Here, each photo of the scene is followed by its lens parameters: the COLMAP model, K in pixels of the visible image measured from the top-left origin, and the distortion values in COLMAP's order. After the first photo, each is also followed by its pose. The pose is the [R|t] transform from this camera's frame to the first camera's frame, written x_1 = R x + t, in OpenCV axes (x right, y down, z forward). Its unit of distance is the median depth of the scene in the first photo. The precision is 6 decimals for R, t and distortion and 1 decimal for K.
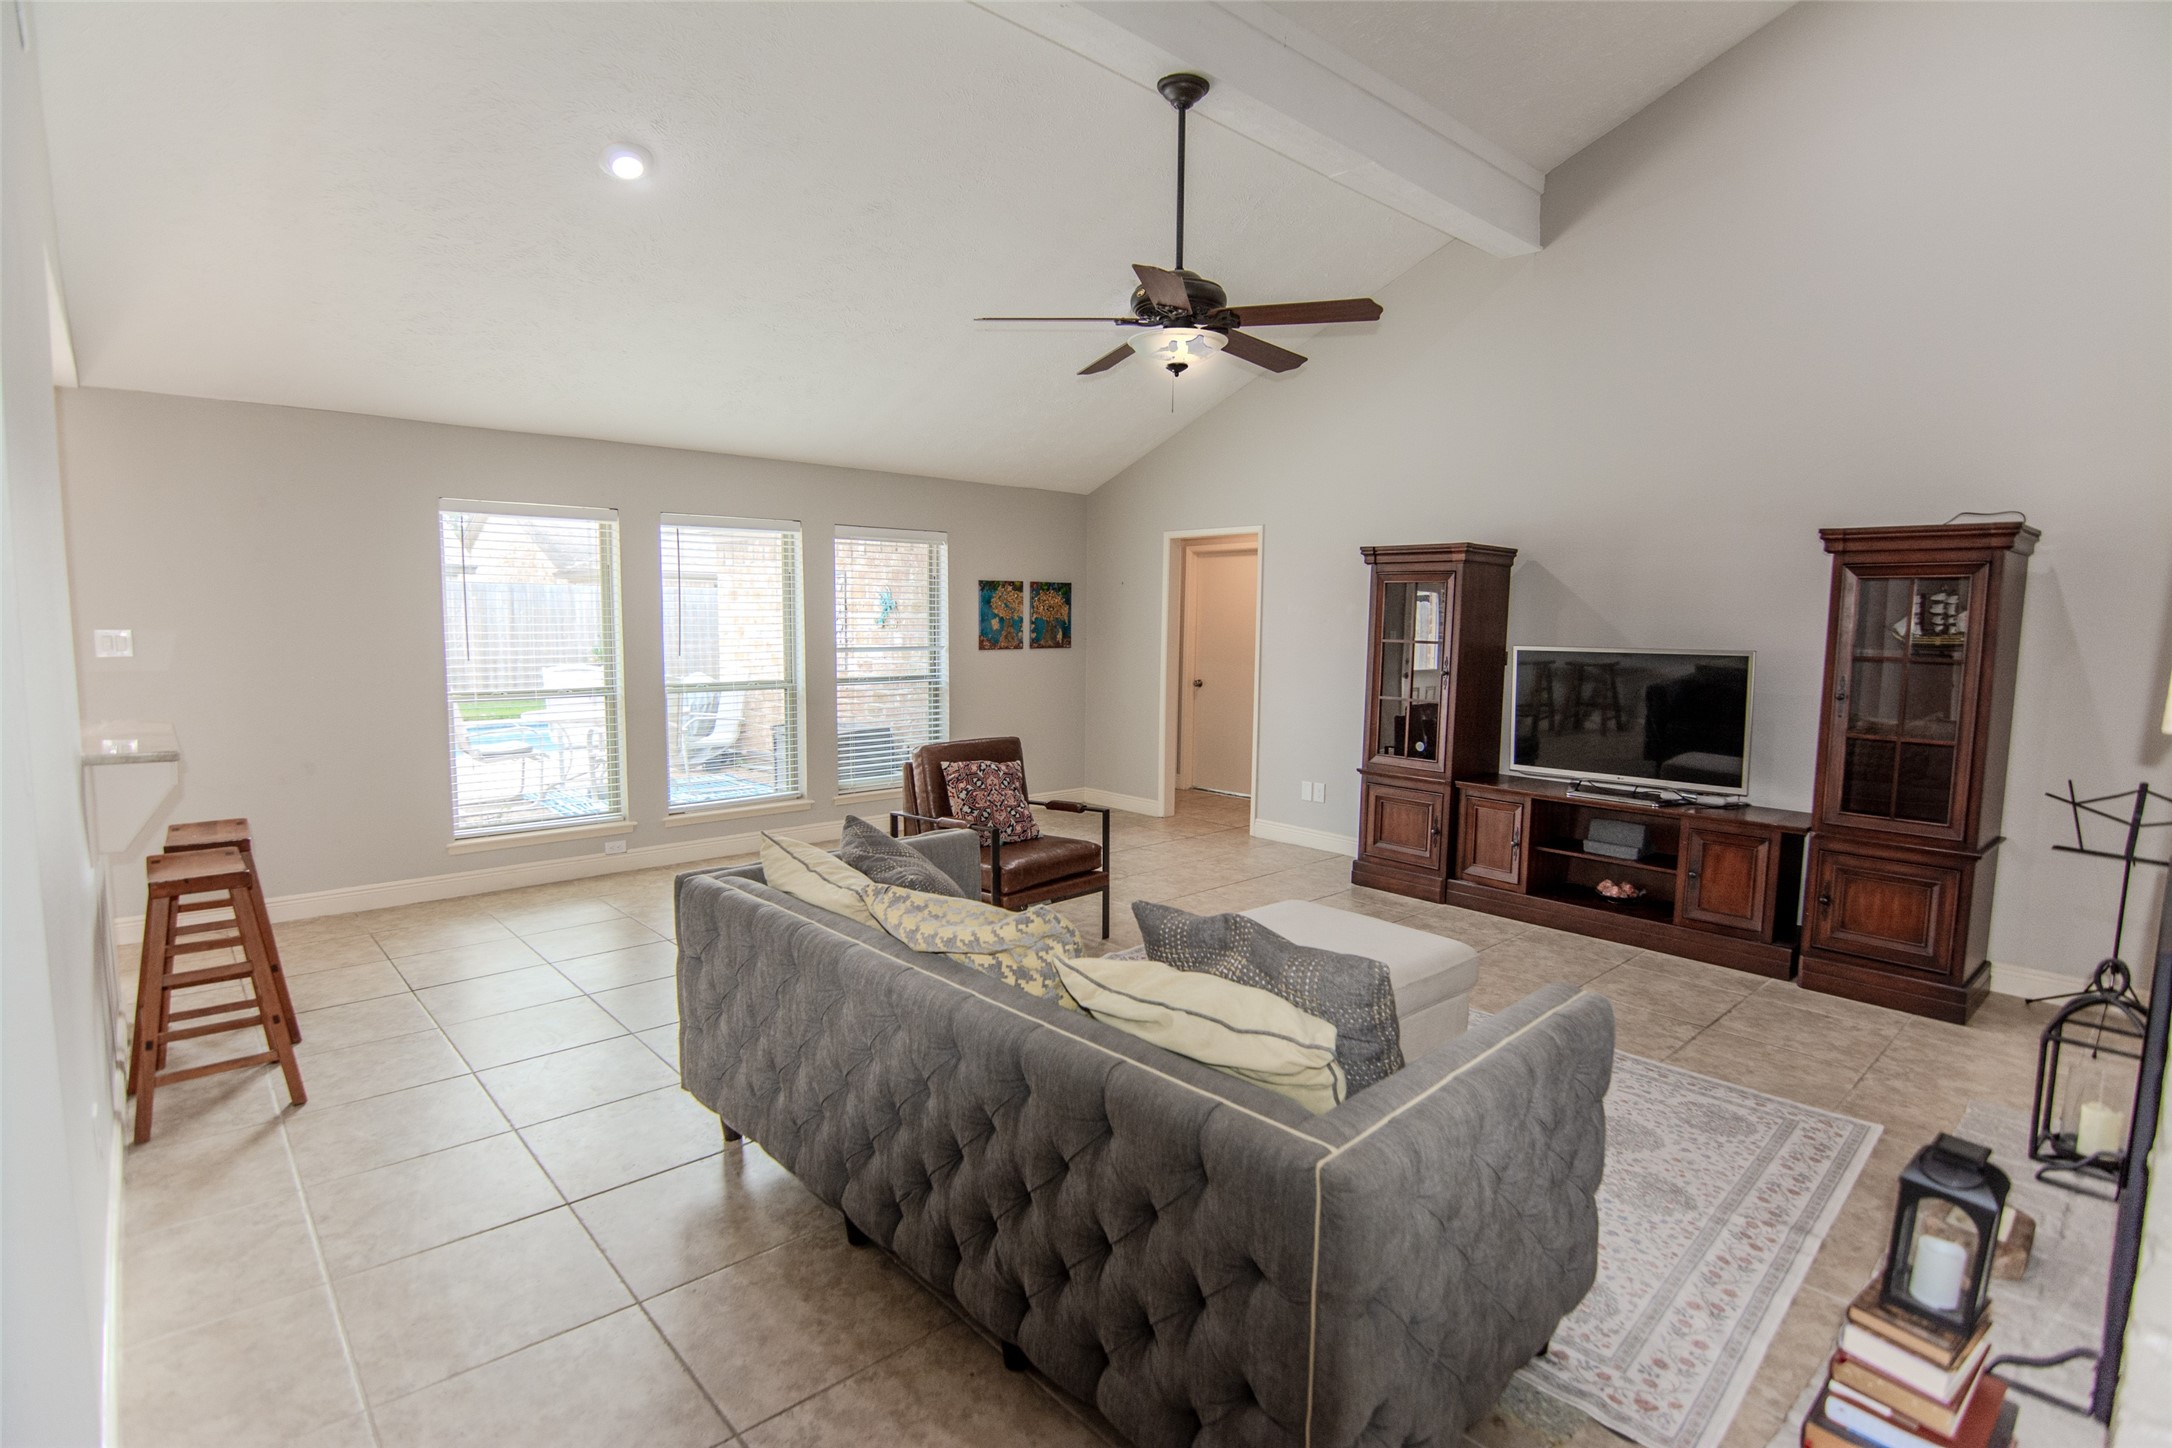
lens RADIAL K [[1059.2, 0, 1085.3], [0, 1059.2, 721.2], [0, 0, 1]] dist [-0.008446, -0.009415]
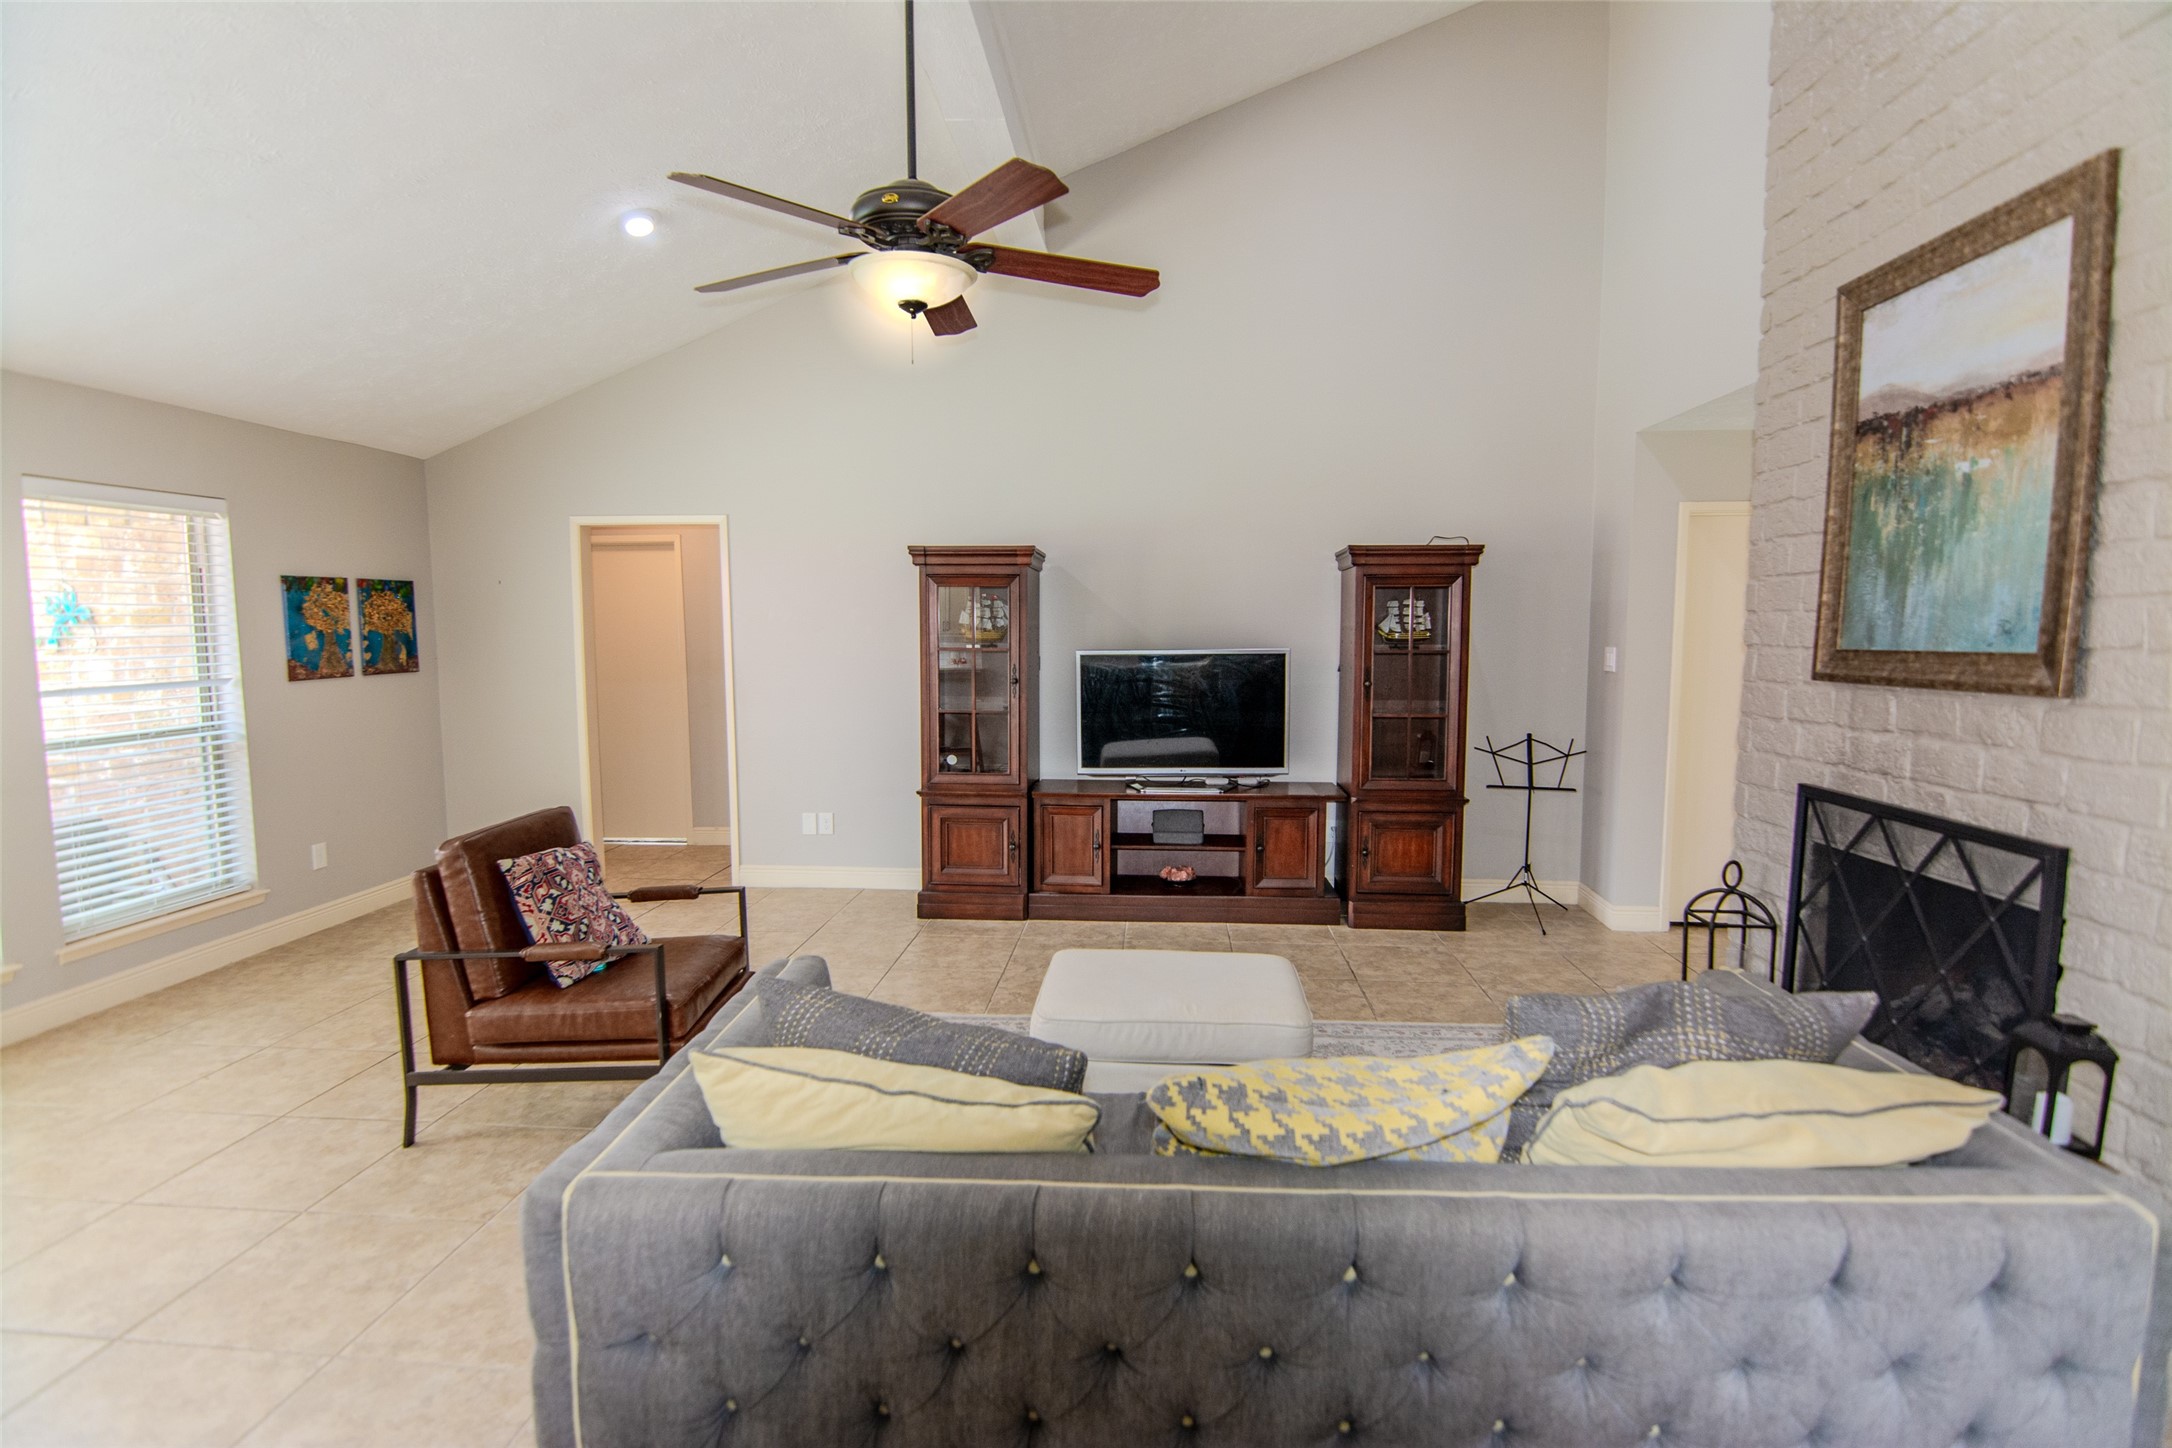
lens RADIAL K [[1059.2, 0, 1093.0], [0, 1059.2, 723.7], [0, 0, 1]] dist [-0.008446, -0.009415]
pose [[0.721260, -0.078404, 0.688213, -0.279426], [0.078801, 0.996410, 0.030931, -0.031729], [-0.688168, 0.031923, 0.724849, 0.264818]]
